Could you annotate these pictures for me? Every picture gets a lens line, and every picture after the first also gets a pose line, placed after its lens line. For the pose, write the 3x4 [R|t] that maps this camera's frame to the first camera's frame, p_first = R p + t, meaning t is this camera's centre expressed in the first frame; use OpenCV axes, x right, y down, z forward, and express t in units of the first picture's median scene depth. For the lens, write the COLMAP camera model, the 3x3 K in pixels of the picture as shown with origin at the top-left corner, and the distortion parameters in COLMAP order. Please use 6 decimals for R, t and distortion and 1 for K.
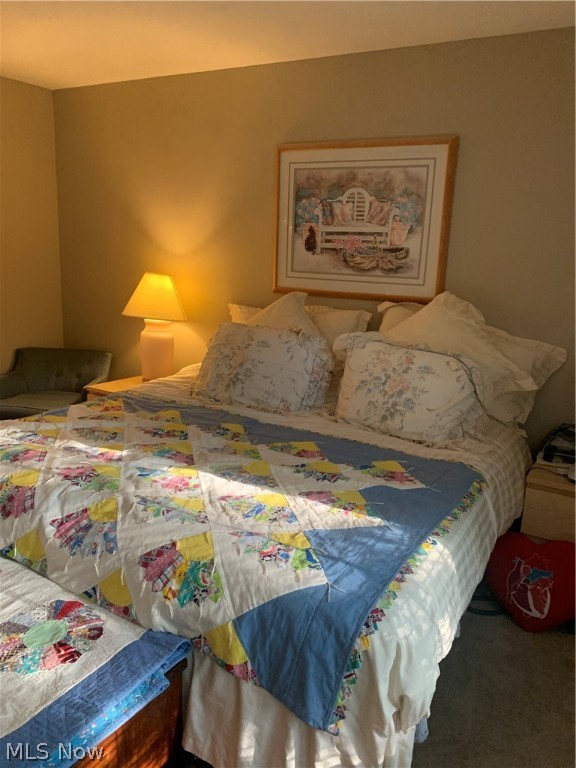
lens RADIAL K [[579.5, 0, 290.4], [0, 579.5, 384.8], [0, 0, 1]] dist [0.049856, -0.080209]
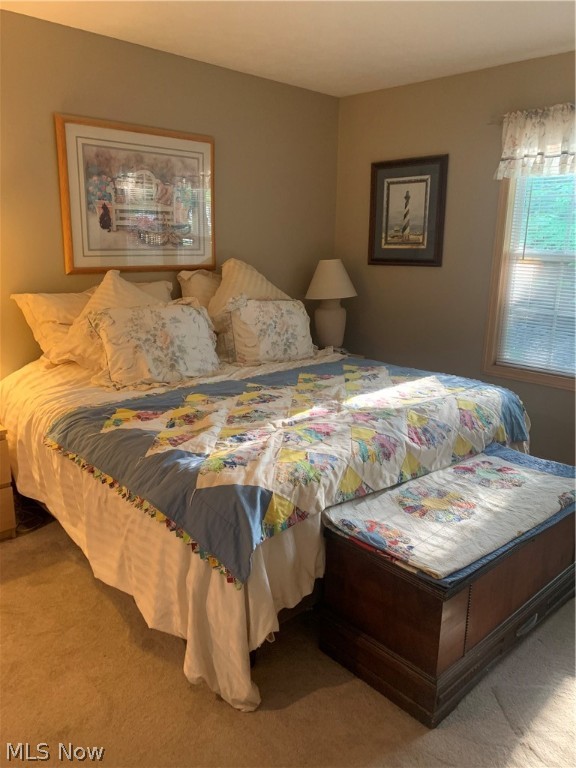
lens RADIAL K [[579.5, 0, 309.3], [0, 579.5, 371.9], [0, 0, 1]] dist [0.049856, -0.080209]
pose [[0.286848, -0.258576, 0.922419, -0.903147], [0.209799, 0.956465, 0.202878, -0.132472], [-0.934721, 0.135328, 0.328609, 0.399719]]
